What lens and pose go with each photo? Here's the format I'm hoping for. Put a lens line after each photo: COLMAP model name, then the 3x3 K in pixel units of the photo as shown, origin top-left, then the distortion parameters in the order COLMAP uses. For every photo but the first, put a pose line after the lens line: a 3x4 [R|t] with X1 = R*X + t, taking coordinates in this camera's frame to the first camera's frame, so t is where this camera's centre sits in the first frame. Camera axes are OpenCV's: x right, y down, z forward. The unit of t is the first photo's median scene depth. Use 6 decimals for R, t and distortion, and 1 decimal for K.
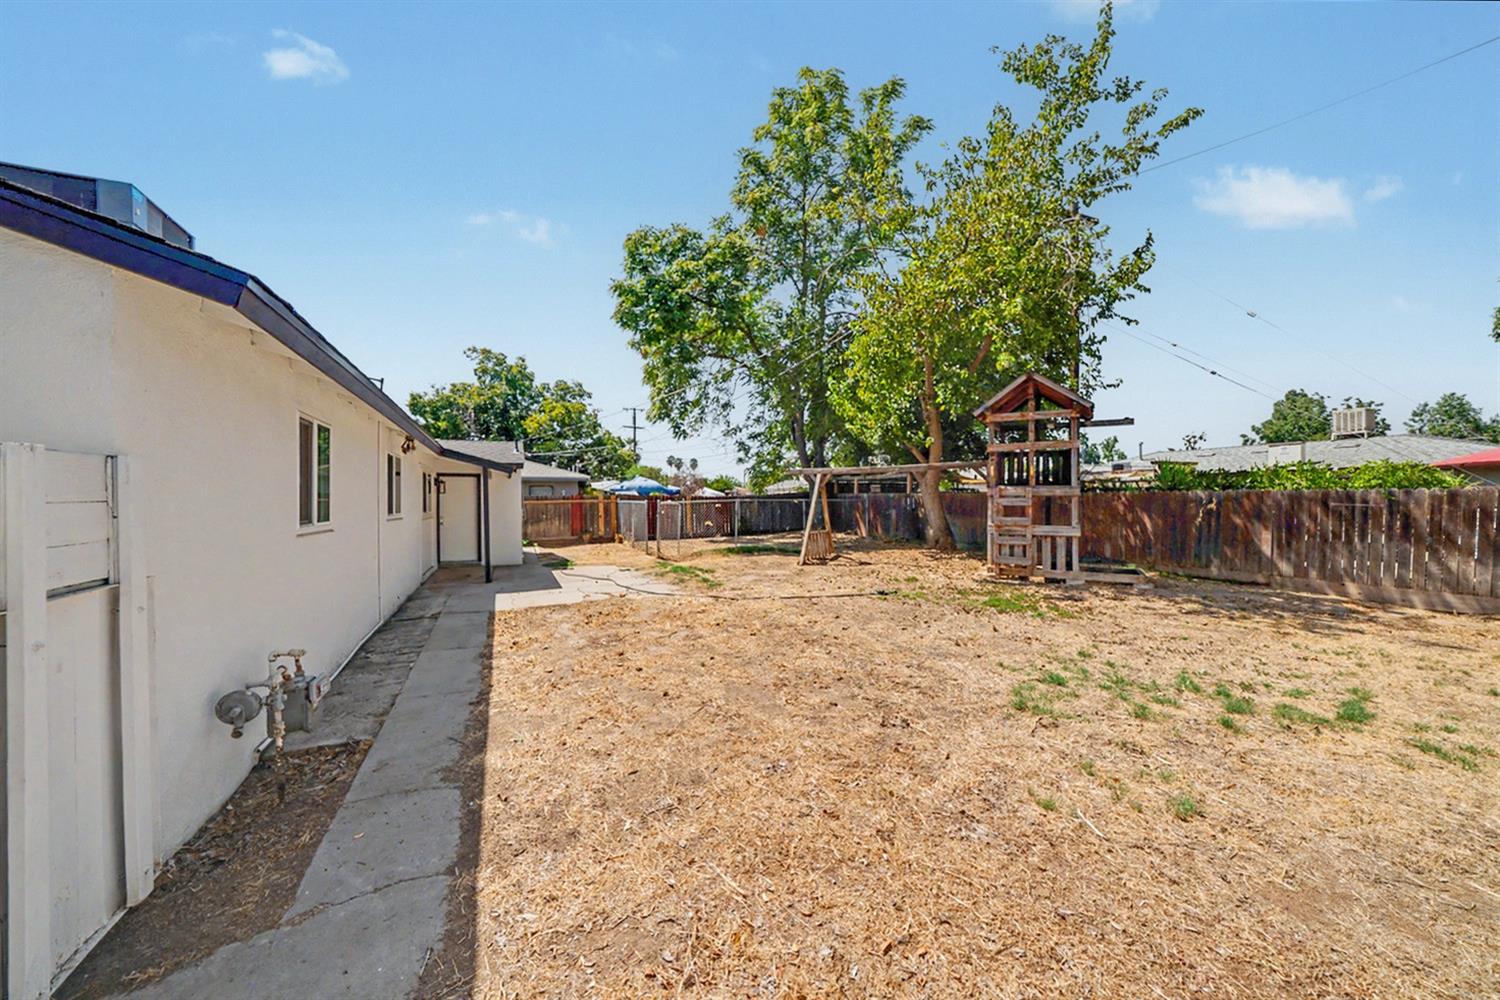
lens RADIAL K [[526.7, 0, 752.0], [0, 526.7, 503.3], [0, 0, 1]] dist [-0.001300, 0.000196]
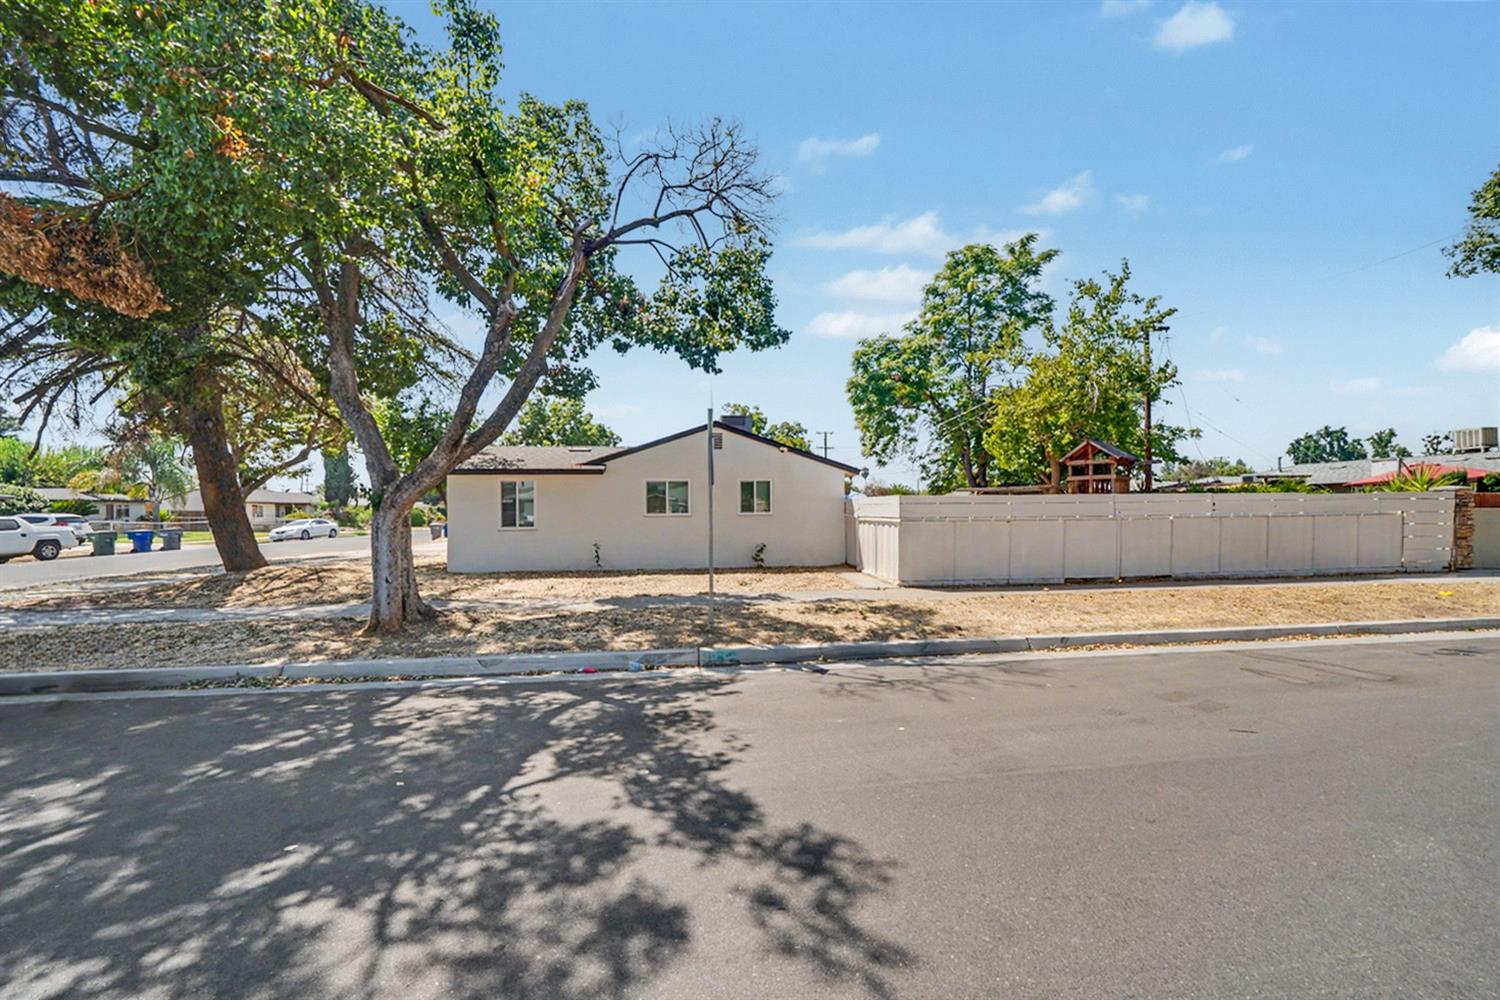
lens RADIAL K [[526.7, 0, 746.9], [0, 526.7, 505.4], [0, 0, 1]] dist [-0.001300, 0.000196]
pose [[0.947773, -0.003663, -0.318925, -0.024360], [0.000150, 0.999939, -0.011040, 0.007161], [0.318946, 0.010416, 0.947716, -0.610706]]
